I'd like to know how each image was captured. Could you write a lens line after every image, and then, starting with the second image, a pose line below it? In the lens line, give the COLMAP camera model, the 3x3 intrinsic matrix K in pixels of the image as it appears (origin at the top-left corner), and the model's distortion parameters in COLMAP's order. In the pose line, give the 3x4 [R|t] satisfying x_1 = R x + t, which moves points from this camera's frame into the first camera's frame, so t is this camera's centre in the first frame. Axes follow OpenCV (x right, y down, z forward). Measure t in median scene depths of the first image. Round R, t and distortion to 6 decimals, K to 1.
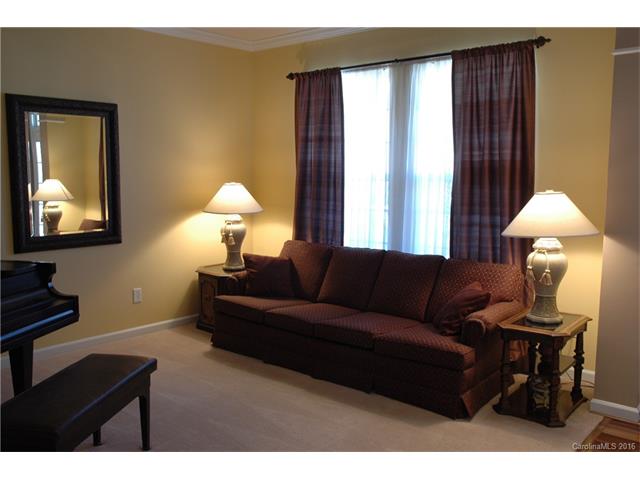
lens RADIAL K [[613.9, 0, 320.0], [0, 613.9, 240.0], [0, 0, 1]] dist [-0.001119, -0.000420]
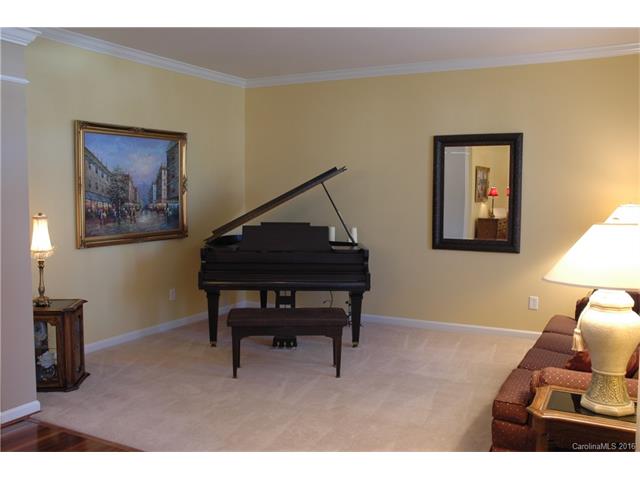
lens RADIAL K [[613.9, 0, 320.0], [0, 613.9, 240.0], [0, 0, 1]] dist [-0.001119, -0.000420]
pose [[0.236036, 0.089153, -0.967646, 0.719444], [-0.112393, 0.991604, 0.063944, -0.052995], [0.965223, 0.093664, 0.244074, 0.371393]]
